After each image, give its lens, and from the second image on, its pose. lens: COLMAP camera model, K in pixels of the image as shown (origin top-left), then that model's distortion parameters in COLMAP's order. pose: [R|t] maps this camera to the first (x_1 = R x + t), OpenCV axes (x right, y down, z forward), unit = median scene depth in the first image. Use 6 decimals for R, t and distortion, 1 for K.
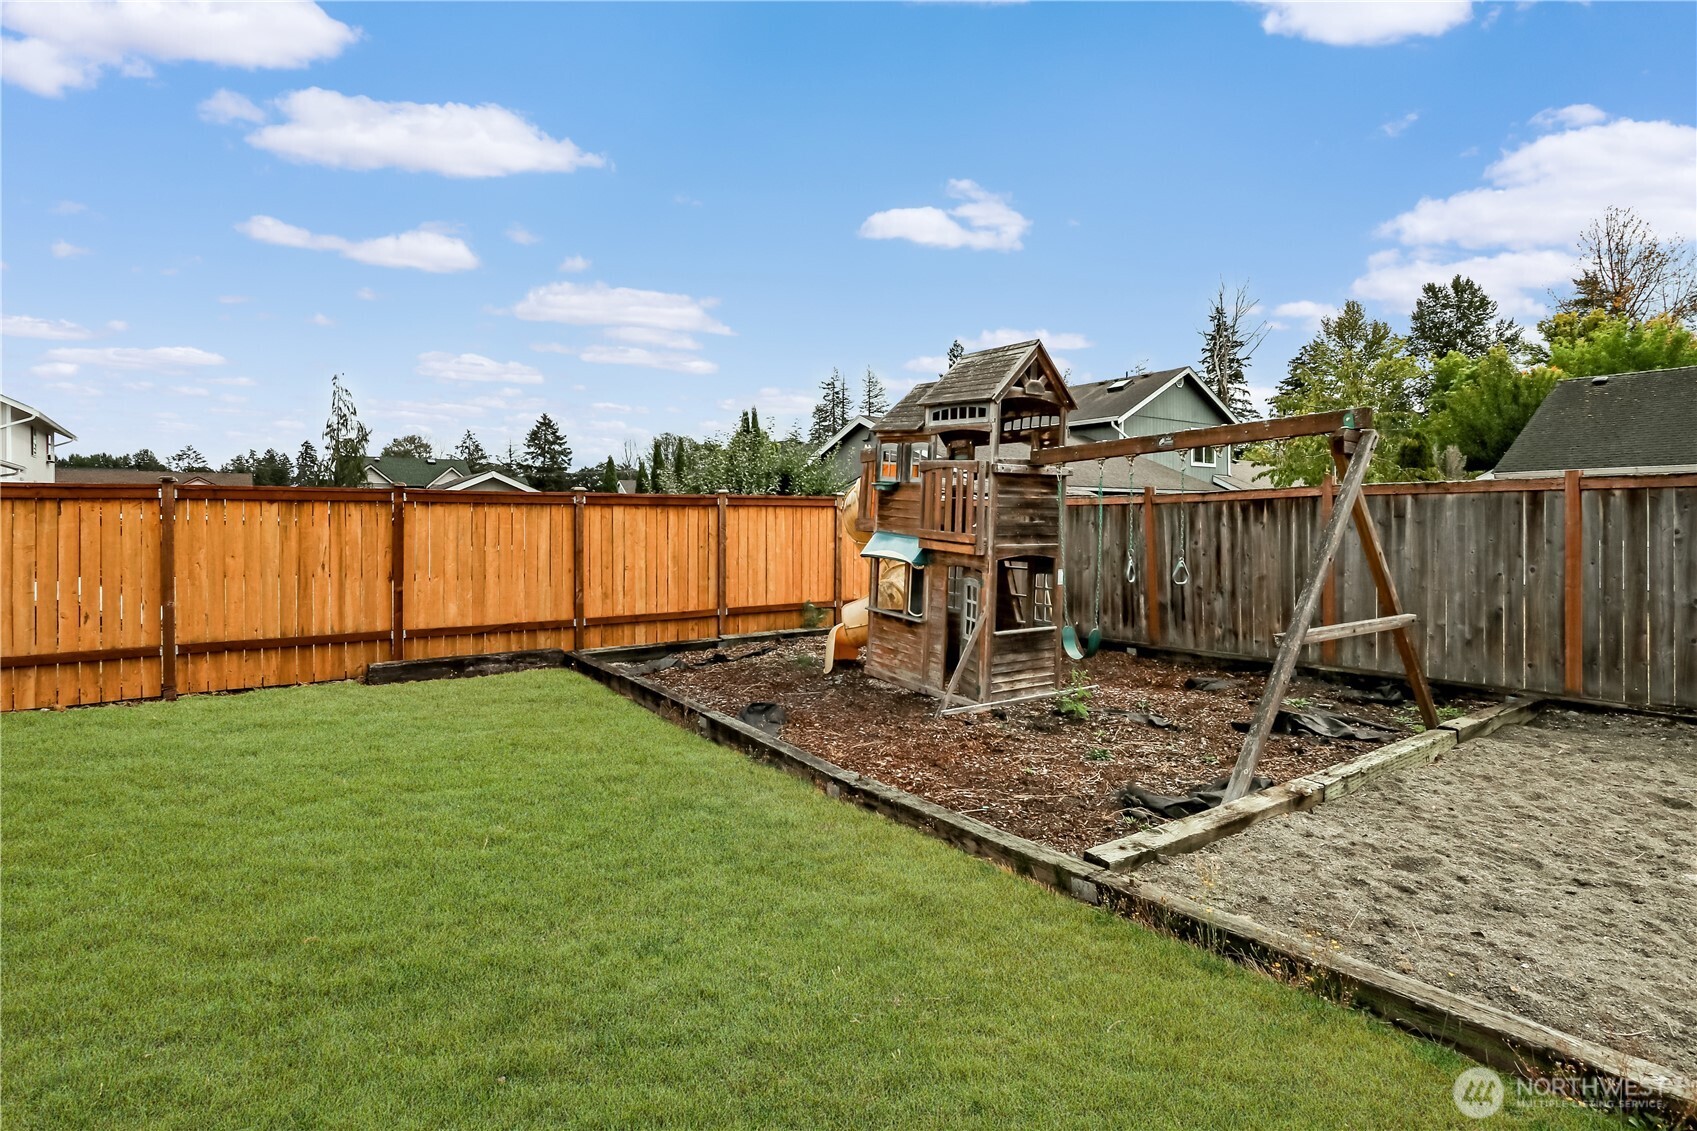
lens RADIAL K [[824.0, 0, 844.0], [0, 824.0, 528.7], [0, 0, 1]] dist [-0.001389, 0.000341]
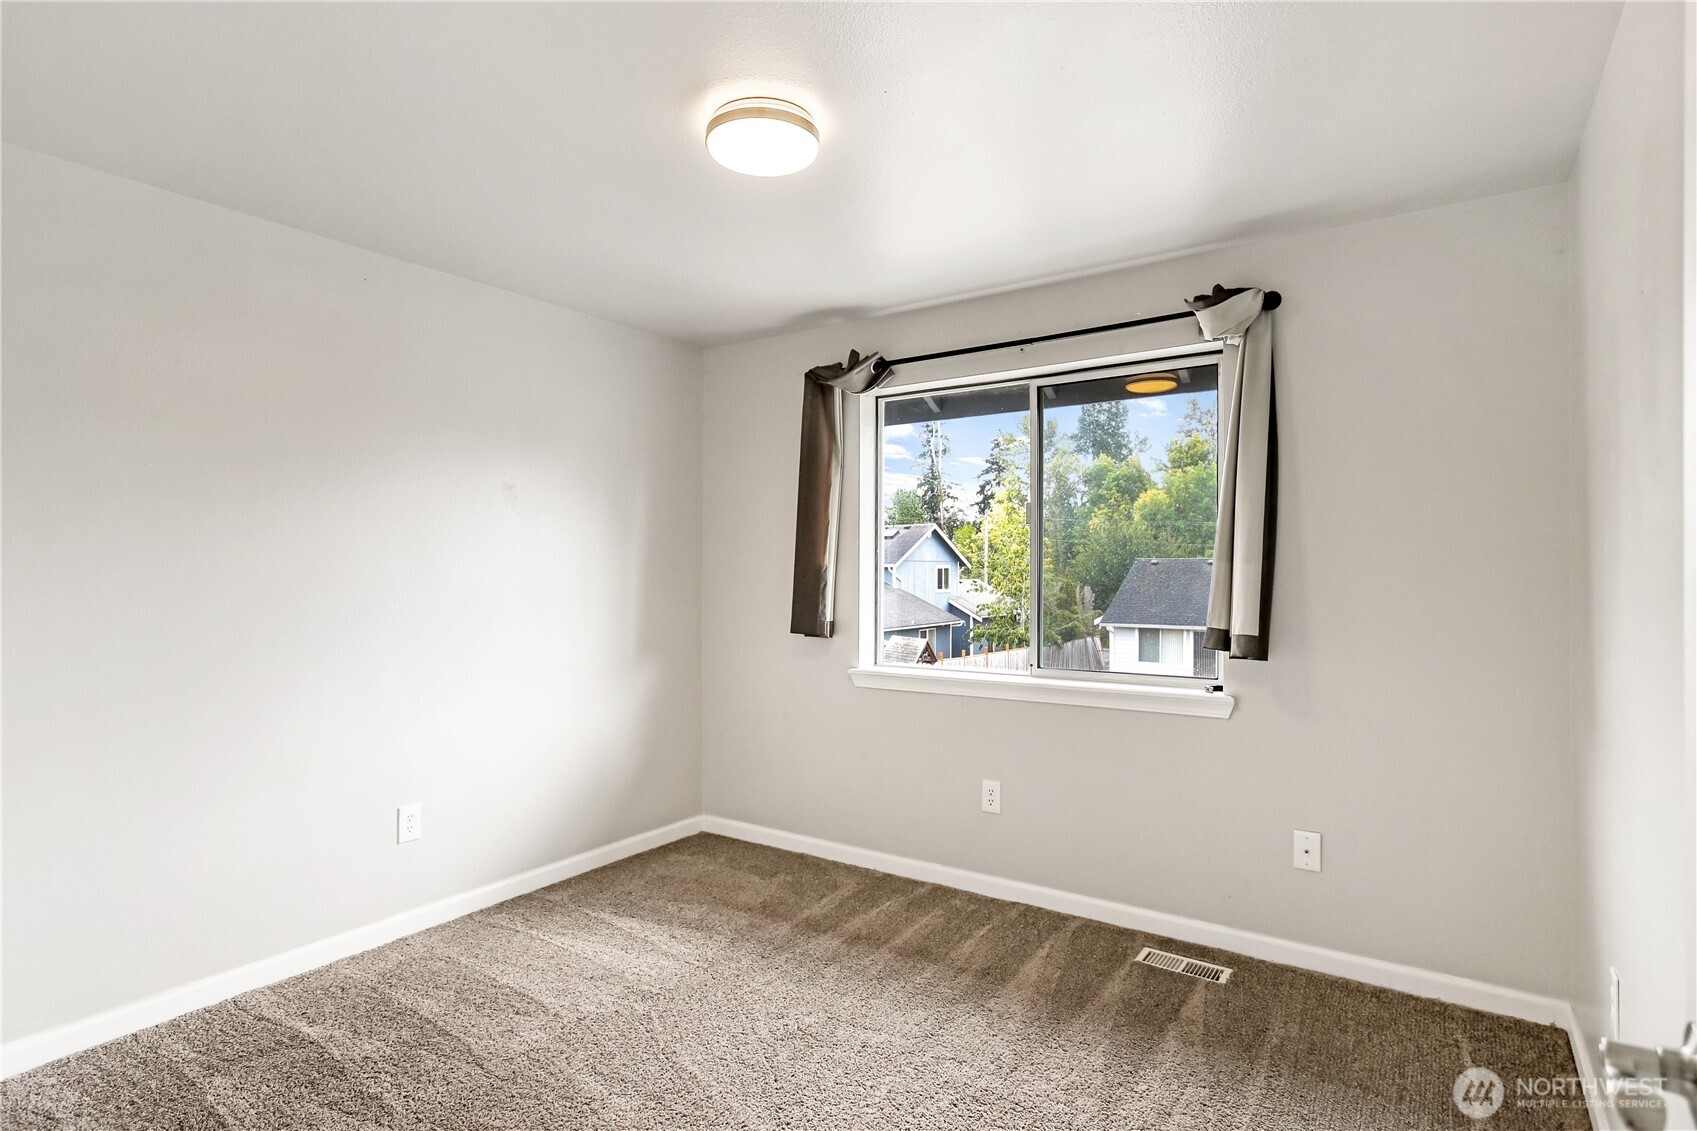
lens RADIAL K [[870.2, 0, 848.5], [0, 870.2, 565.5], [0, 0, 1]] dist [-0.001973, 0.000024]
pose [[0.942433, 0.007022, 0.334321, -0.230944], [-0.005161, 0.999966, -0.006453, -0.109724], [-0.334355, 0.004356, 0.942437, -0.382874]]
